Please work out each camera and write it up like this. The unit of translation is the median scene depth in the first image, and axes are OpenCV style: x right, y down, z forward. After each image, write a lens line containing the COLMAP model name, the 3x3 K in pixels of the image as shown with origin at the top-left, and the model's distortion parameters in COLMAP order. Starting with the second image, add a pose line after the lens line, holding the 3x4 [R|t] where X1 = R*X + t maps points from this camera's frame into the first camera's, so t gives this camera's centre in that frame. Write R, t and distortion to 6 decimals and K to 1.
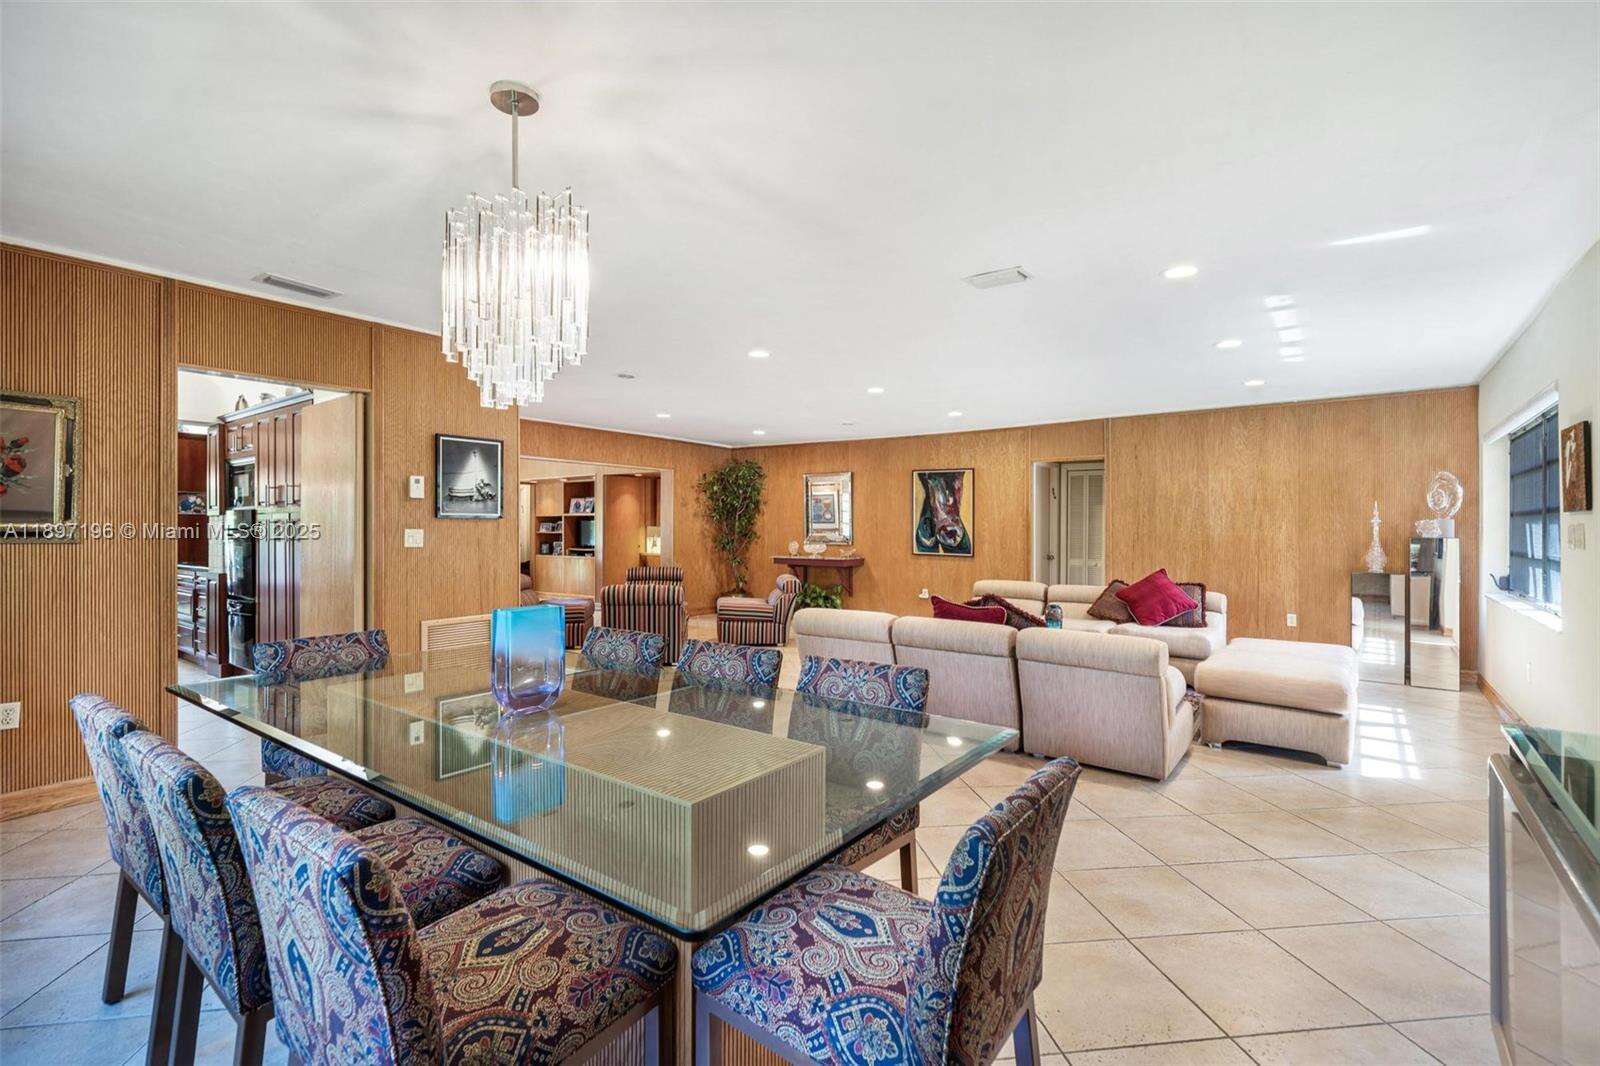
lens RADIAL K [[739.2, 0, 798.3], [0, 739.2, 523.9], [0, 0, 1]] dist [0.001022, 0.000013]
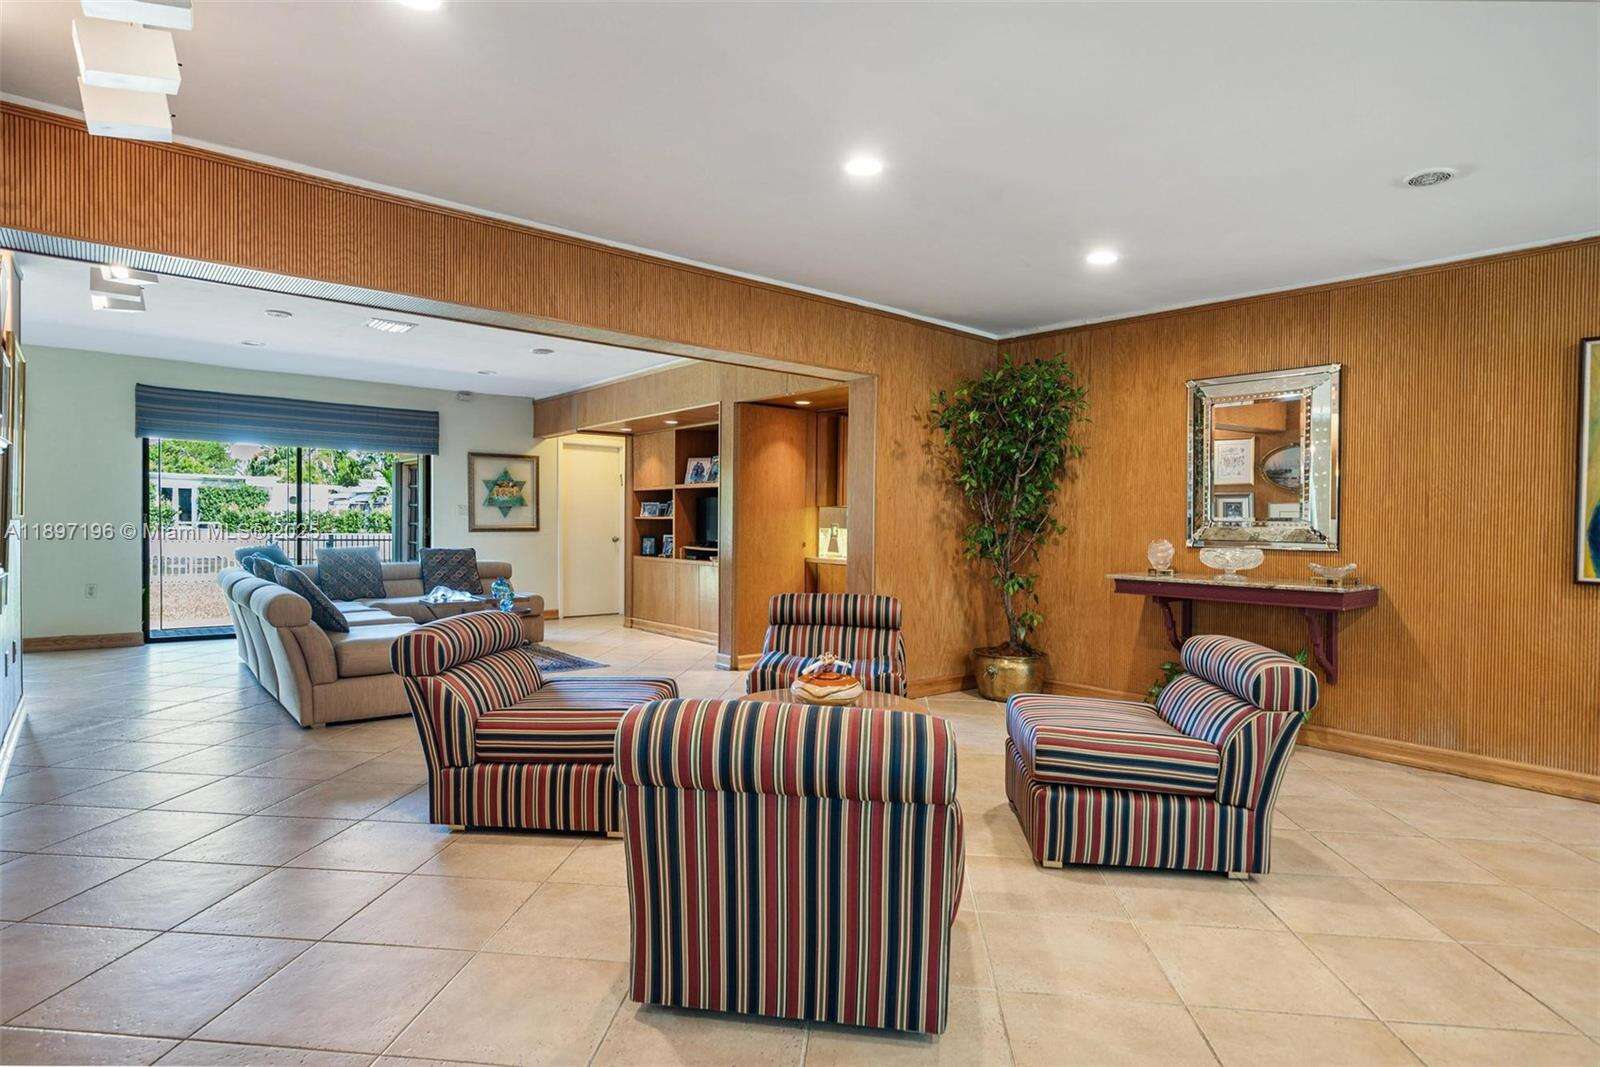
lens RADIAL K [[870.1, 0, 767.7], [0, 870.1, 529.3], [0, 0, 1]] dist [0.035763, -0.000139]
pose [[0.965364, 0.012137, -0.260624, -0.103932], [-0.009157, 0.999878, 0.012649, 0.014698], [0.260746, -0.009824, 0.965358, 0.517783]]
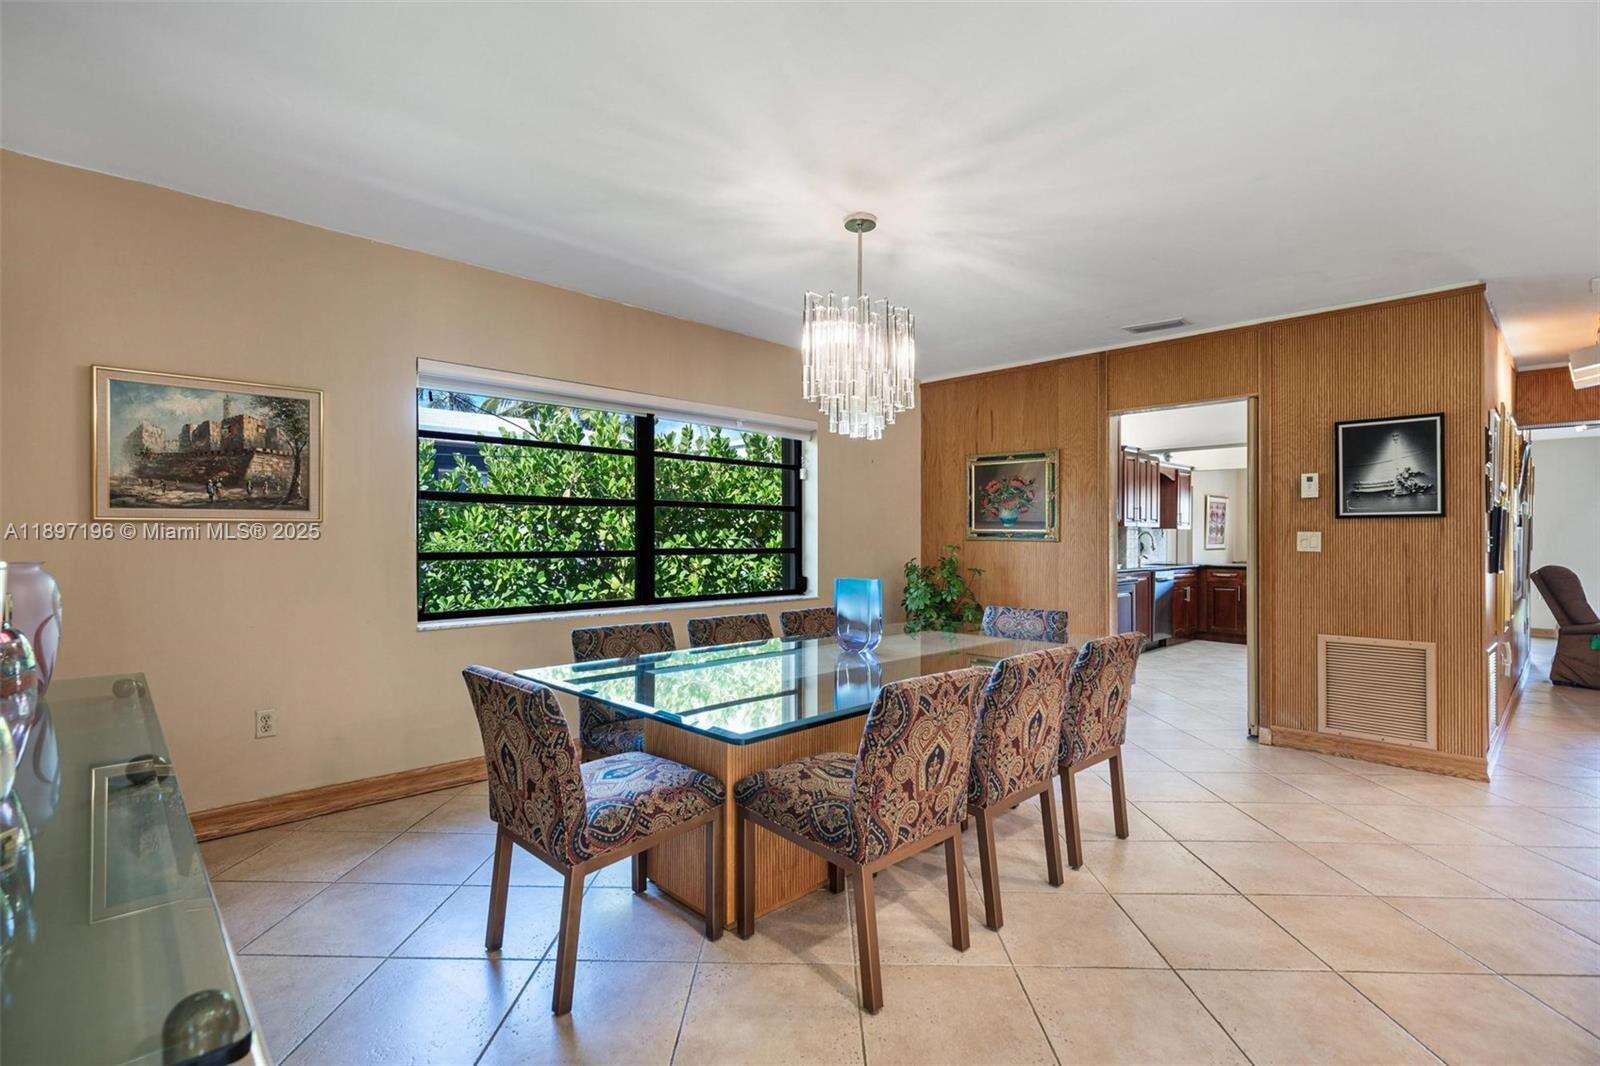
lens RADIAL K [[721.4, 0, 802.7], [0, 721.4, 538.3], [0, 0, 1]] dist [-0.002131, -0.000460]
pose [[-0.153349, -0.004299, -0.988163, 0.234234], [0.000416, 0.999990, -0.004415, 0.009469], [0.988172, -0.001088, -0.153346, 0.267002]]
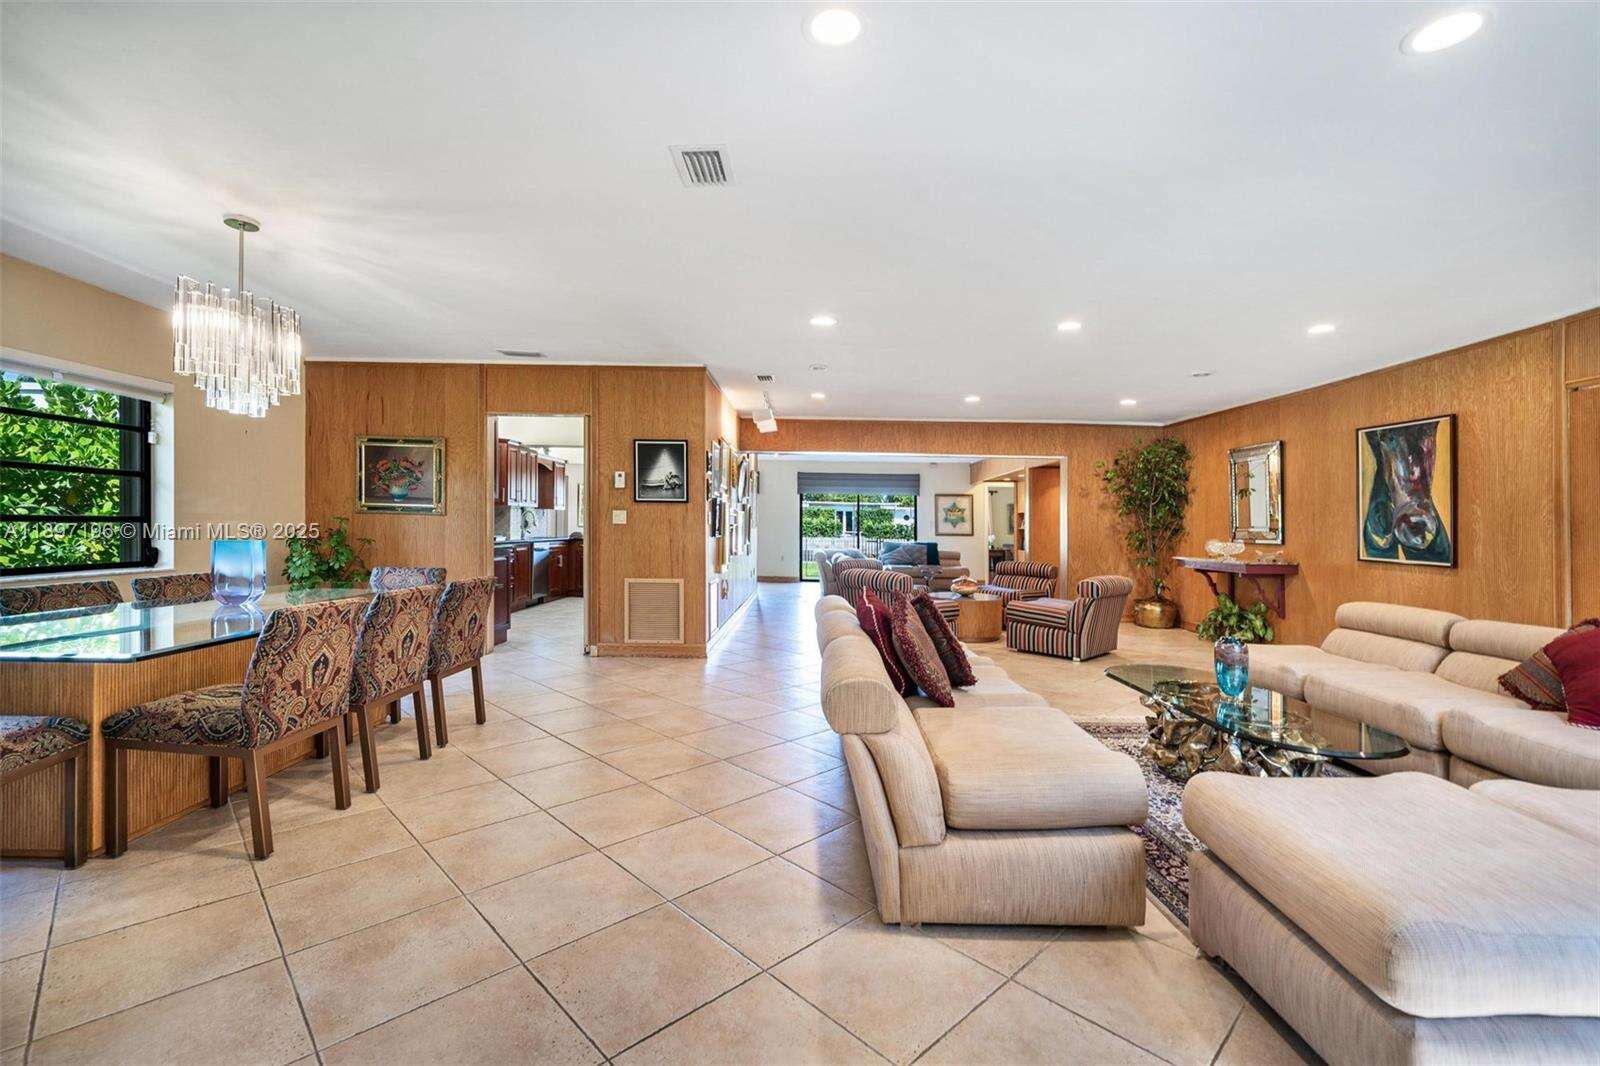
lens RADIAL K [[702.6, 0, 806.1], [0, 702.6, 537.0], [0, 0, 1]] dist [0.000270, 0.000411]
pose [[0.589545, 0.016252, -0.807572, 0.377757], [-0.009339, 0.999868, 0.013304, 0.018204], [0.807681, -0.000301, 0.589619, 0.263513]]
